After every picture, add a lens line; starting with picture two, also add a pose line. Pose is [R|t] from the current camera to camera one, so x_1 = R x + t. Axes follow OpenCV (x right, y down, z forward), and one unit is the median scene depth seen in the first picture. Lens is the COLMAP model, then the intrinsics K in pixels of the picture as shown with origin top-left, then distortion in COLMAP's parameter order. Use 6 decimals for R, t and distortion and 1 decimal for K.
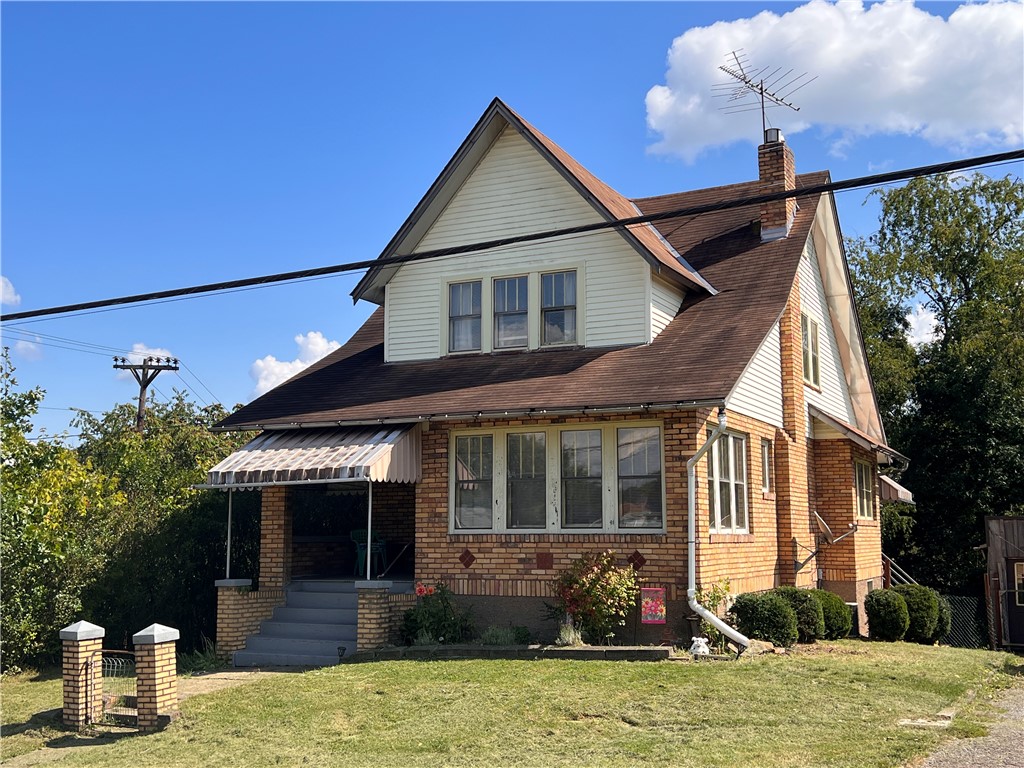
lens RADIAL K [[1108.3, 0, 512.0], [0, 1108.3, 384.0], [0, 0, 1]] dist [0.156232, -0.372809]
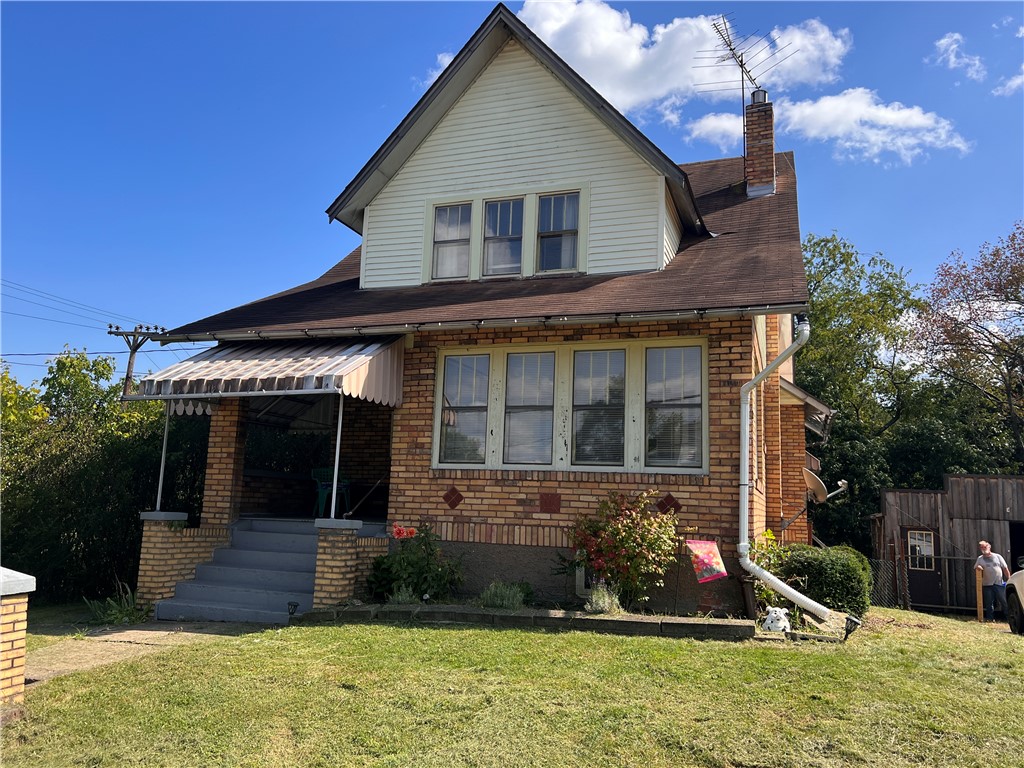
lens RADIAL K [[761.6, 0, 507.3], [0, 761.6, 386.1], [0, 0, 1]] dist [0.081039, -0.121810]
pose [[0.993391, 0.055398, 0.100523, -0.061401], [-0.053389, 0.998319, -0.022566, 0.082403], [-0.101604, 0.017051, 0.994679, 0.416147]]
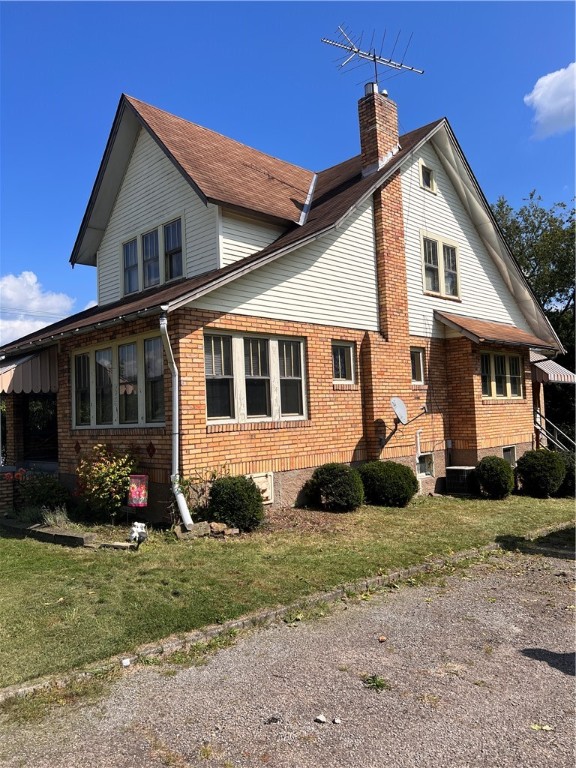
lens RADIAL K [[571.2, 0, 290.1], [0, 571.2, 386.2], [0, 0, 1]] dist [0.081039, -0.121810]
pose [[0.947121, -0.051331, -0.316743, 0.410134], [0.079465, 0.993894, 0.076547, 0.052248], [0.310880, -0.097669, 0.945417, 0.438787]]
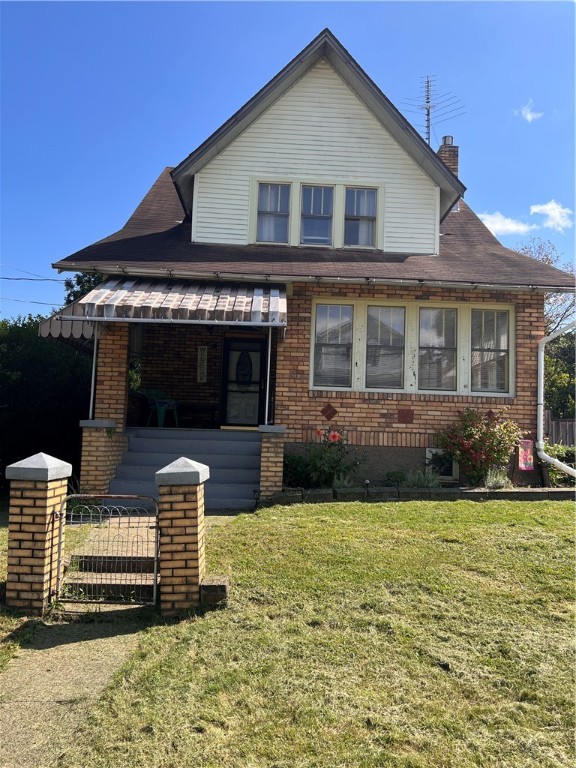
lens RADIAL K [[571.2, 0, 290.1], [0, 571.2, 386.2], [0, 0, 1]] dist [0.081039, -0.121810]
pose [[0.883680, 0.075982, 0.461884, -0.336604], [-0.099534, 0.994673, 0.026802, 0.118292], [-0.457387, -0.069657, 0.886535, 0.505887]]
